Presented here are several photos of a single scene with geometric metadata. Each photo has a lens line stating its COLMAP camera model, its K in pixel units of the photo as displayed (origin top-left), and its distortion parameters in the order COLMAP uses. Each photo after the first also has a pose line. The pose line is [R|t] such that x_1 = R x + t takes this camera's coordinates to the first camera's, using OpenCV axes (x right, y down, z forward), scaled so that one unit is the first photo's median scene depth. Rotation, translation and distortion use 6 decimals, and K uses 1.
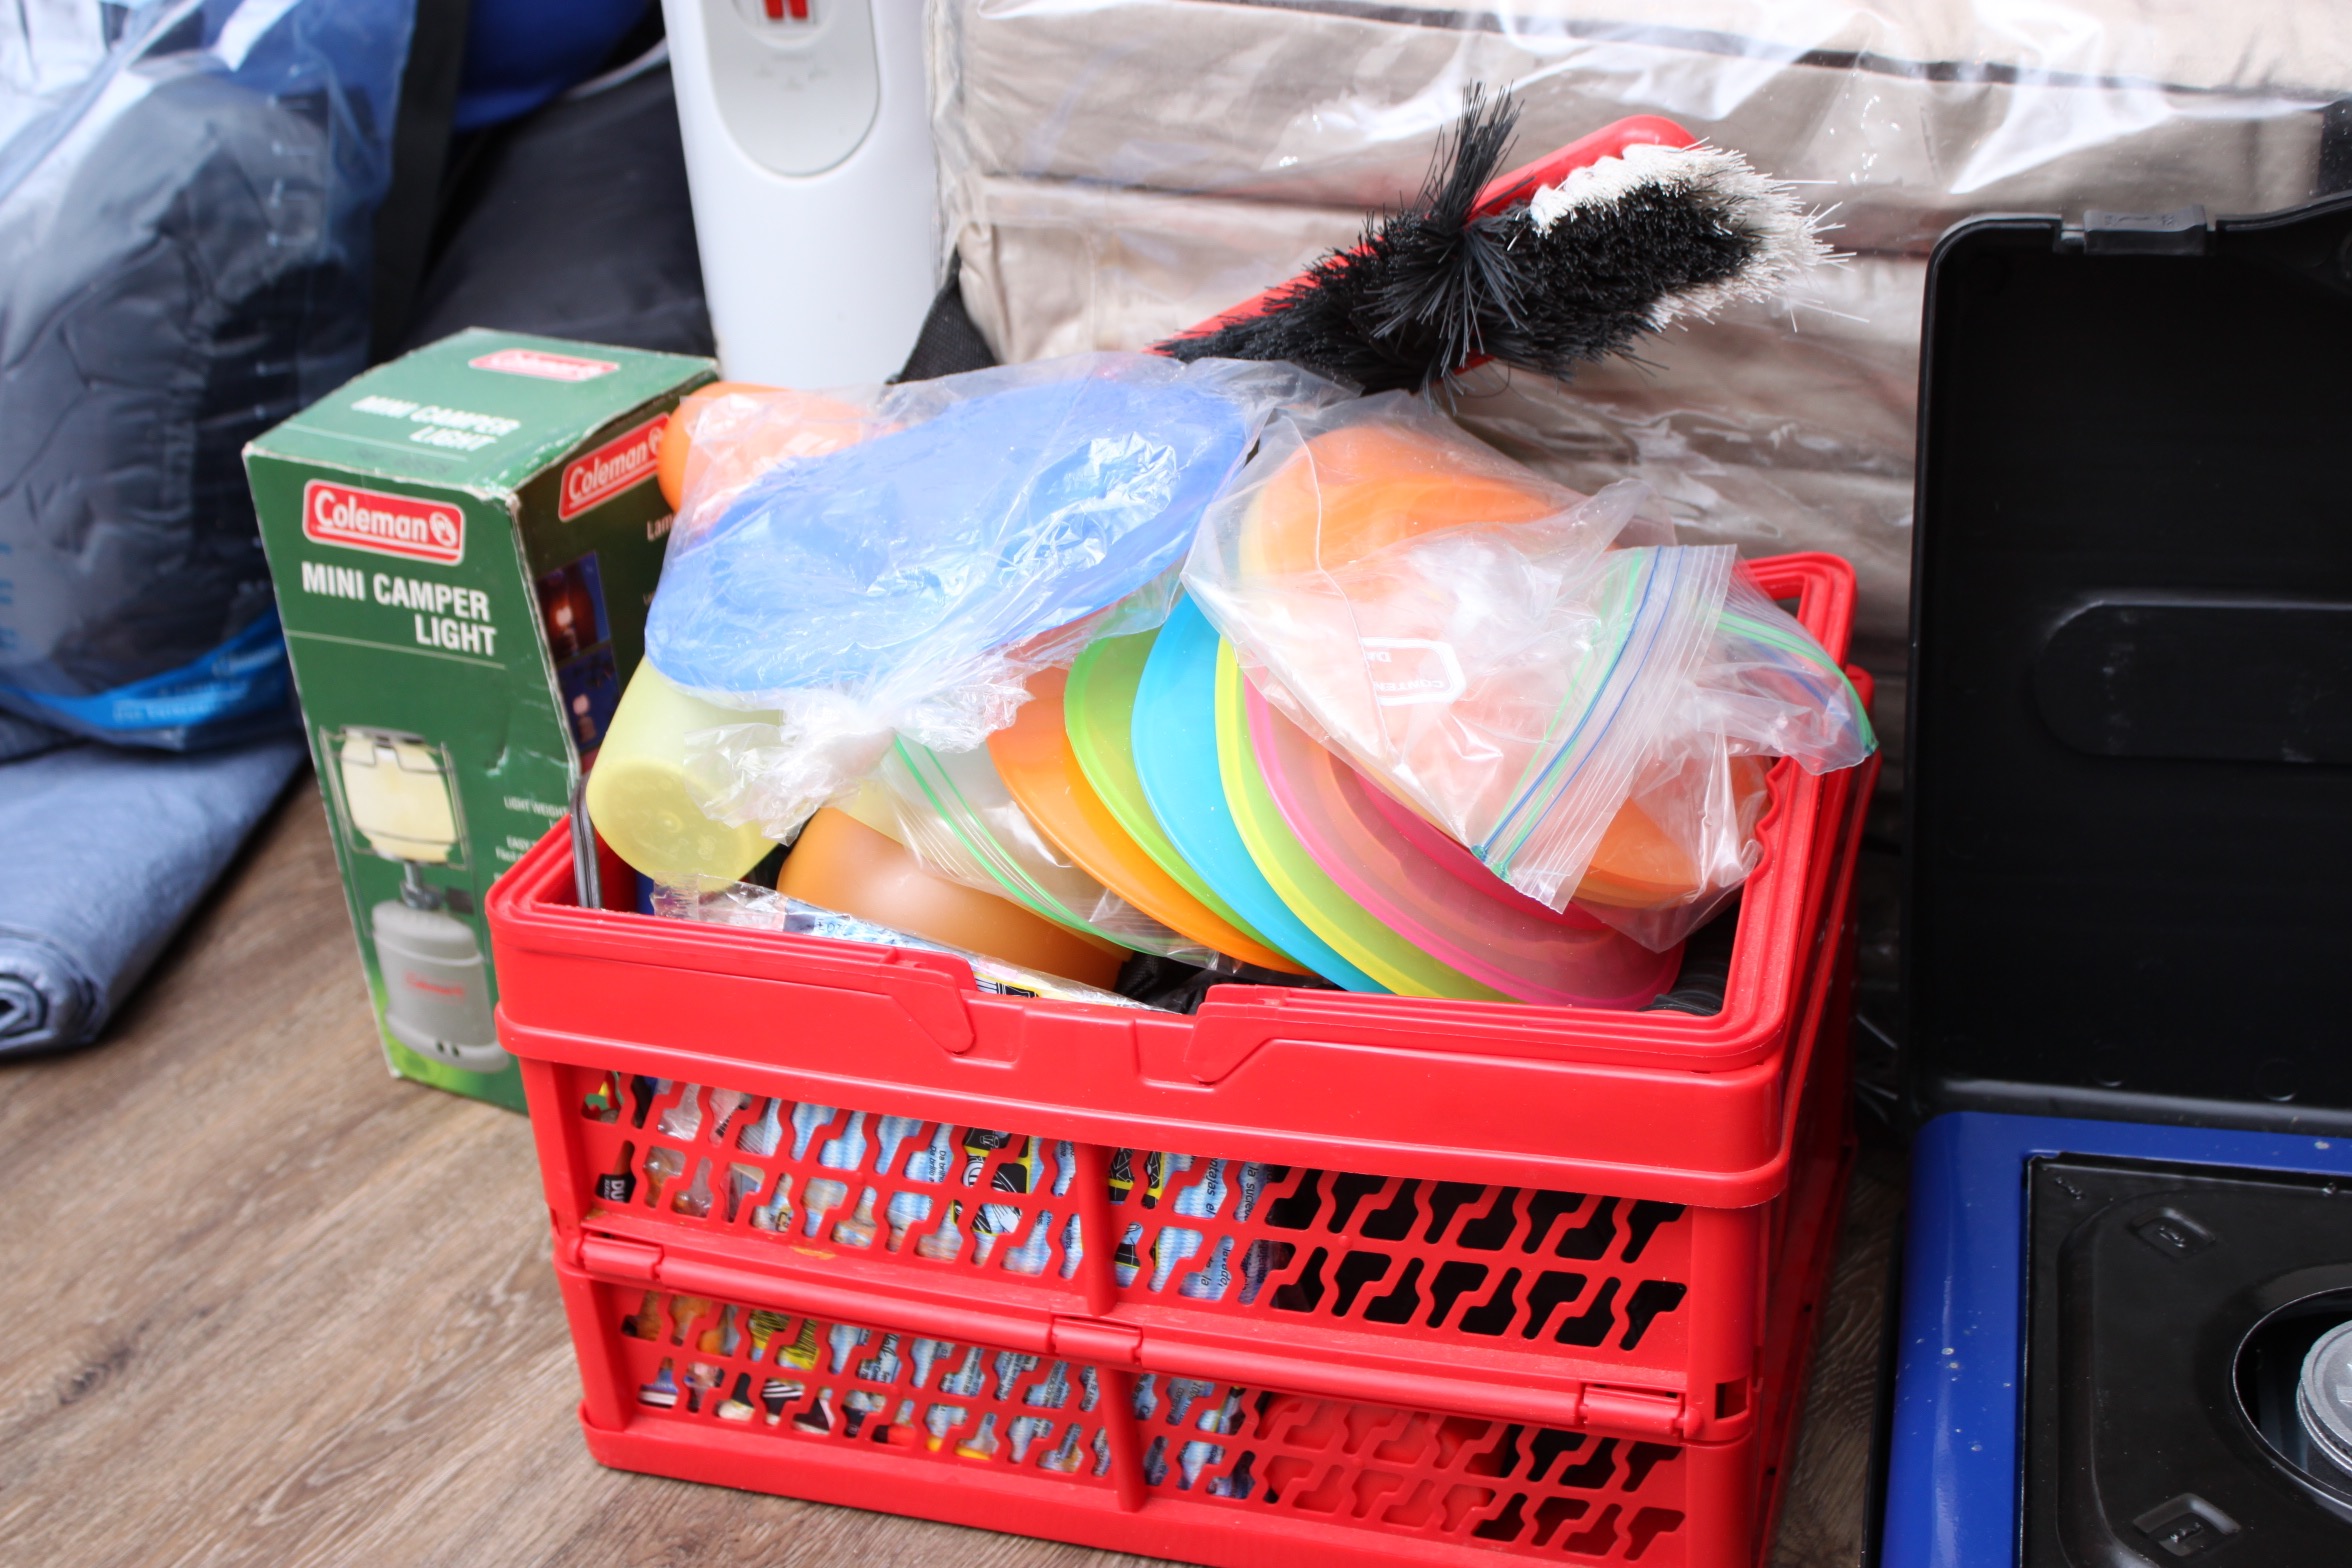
lens RADIAL K [[3162.3, 0, 1172.3], [0, 3162.3, 775.0], [0, 0, 1]] dist [-0.067633, 0.000000]
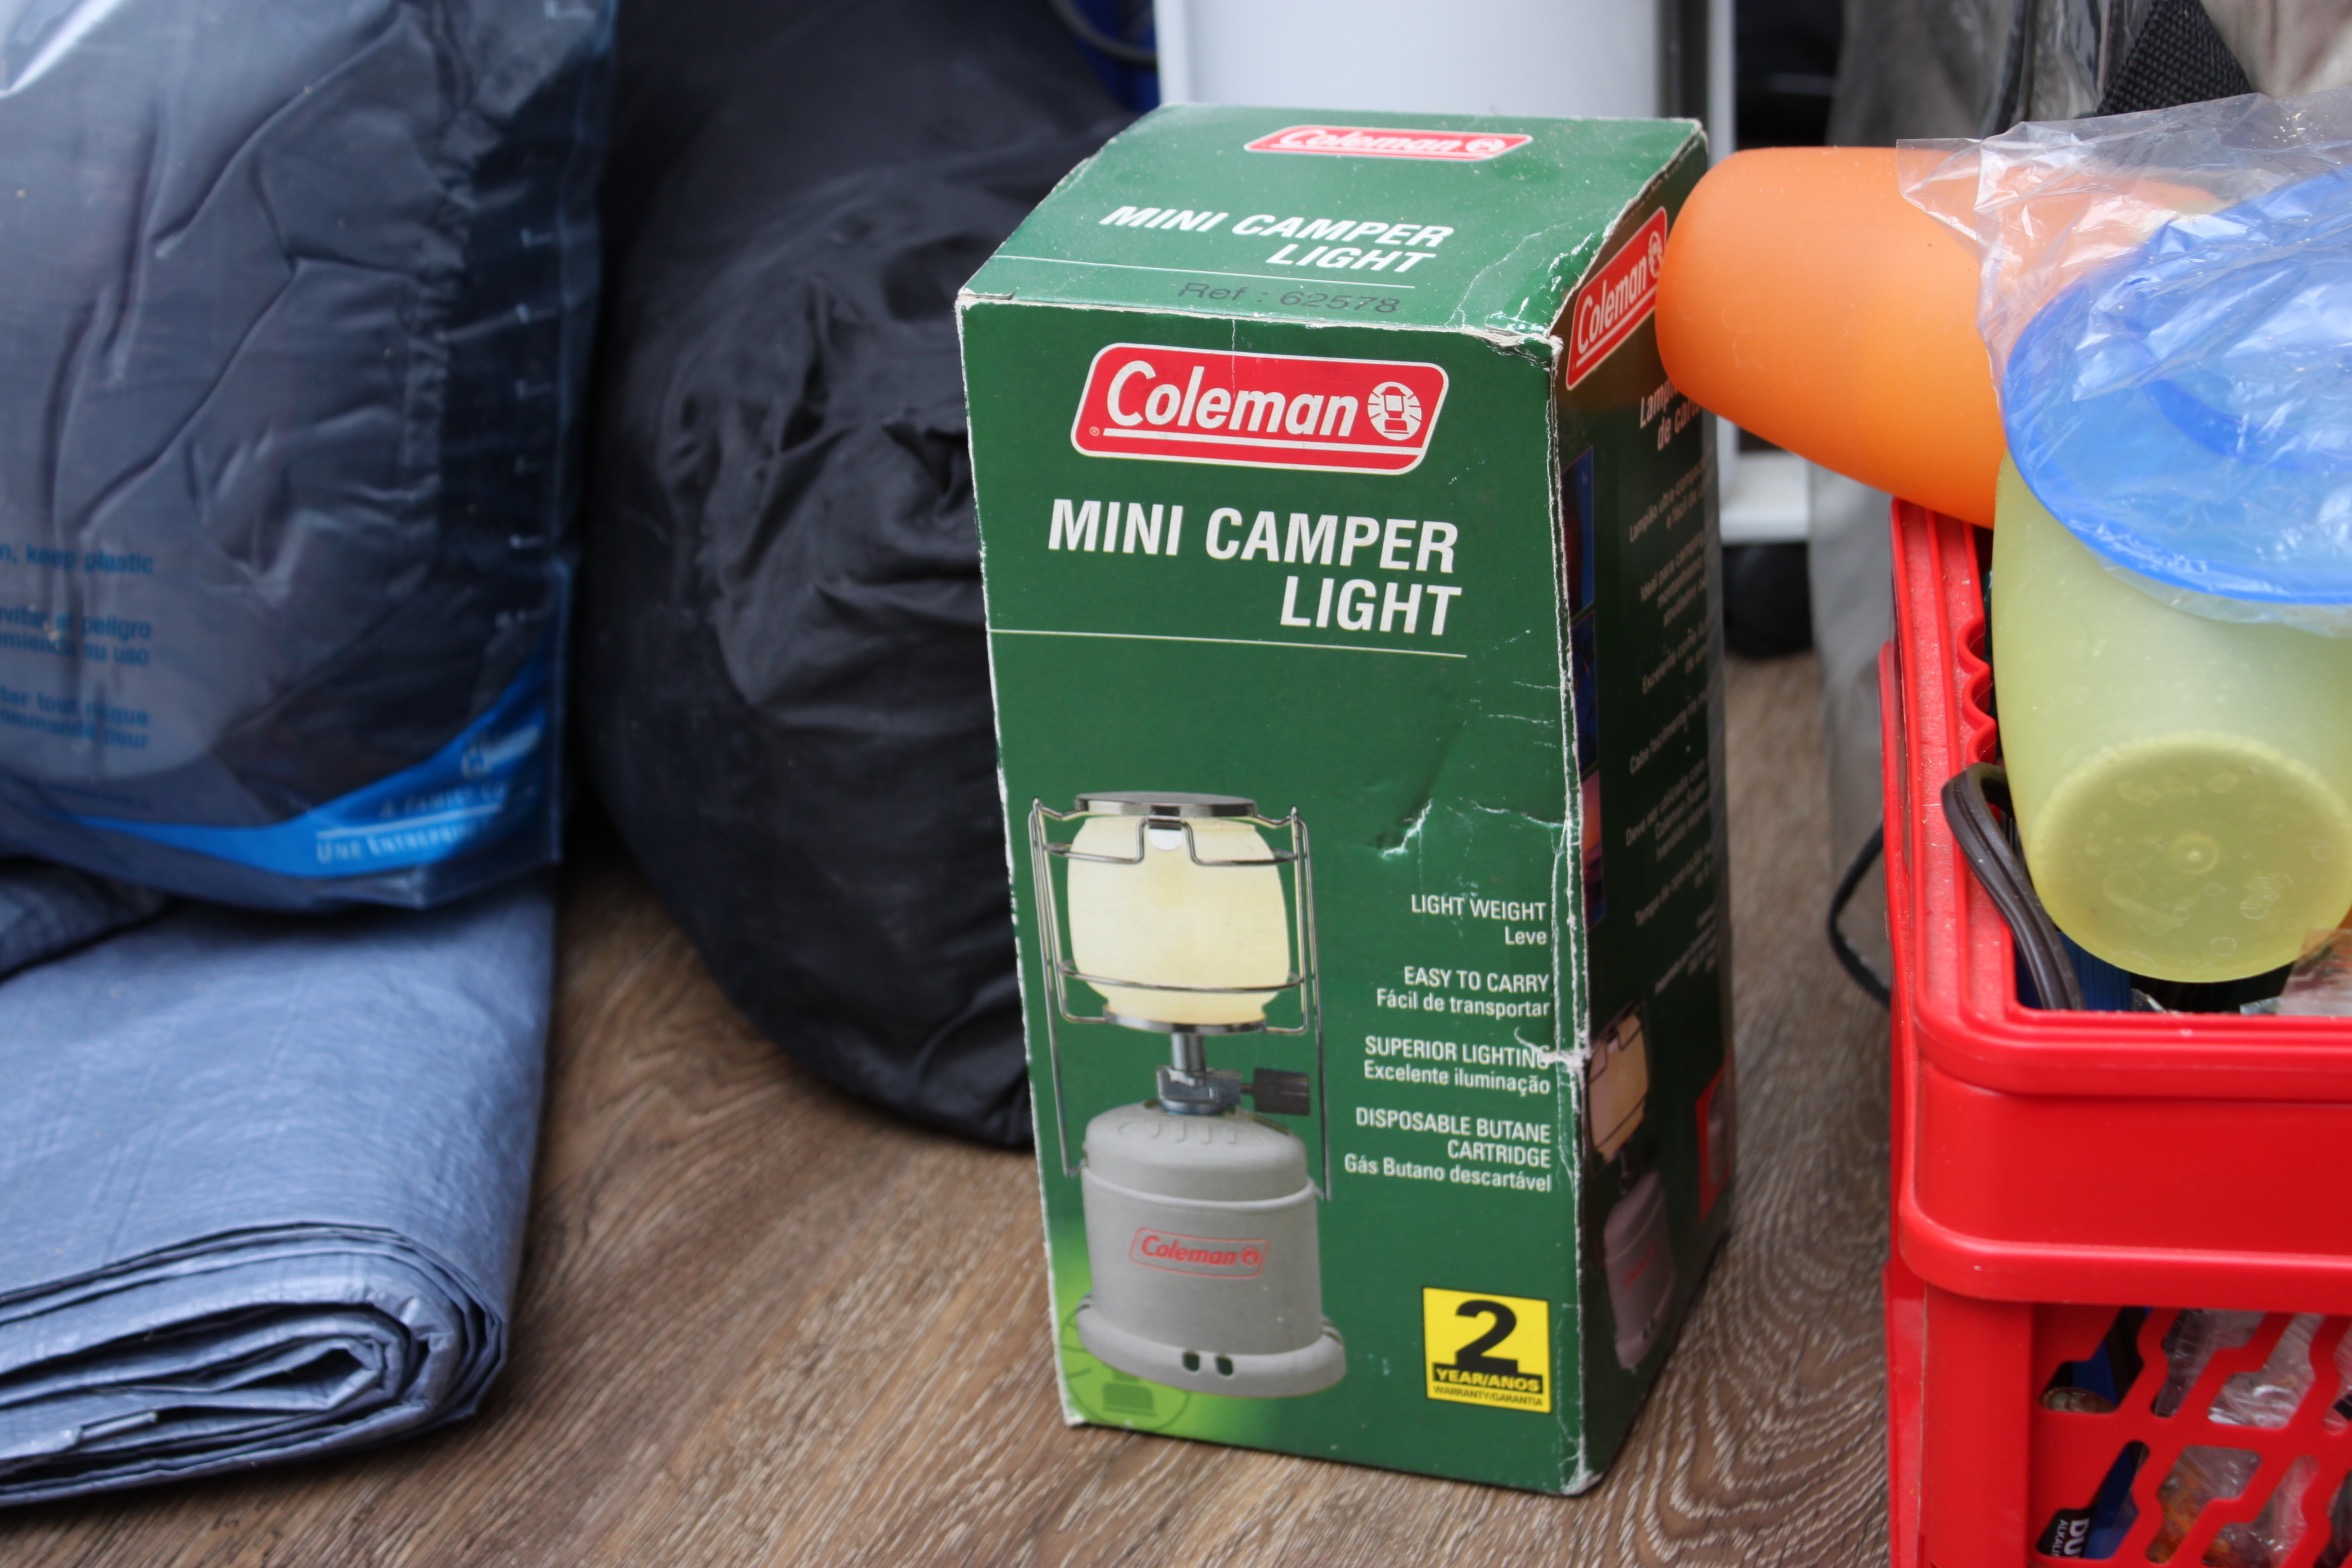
lens RADIAL K [[4581.4, 0, 1180.8], [0, 4581.4, 774.4], [0, 0, 1]] dist [-0.007514, 0.000000]
pose [[0.984349, -0.065800, 0.163487, -0.373345], [0.074467, 0.996094, -0.047455, 0.020795], [-0.159726, 0.058887, 0.985404, 0.186735]]
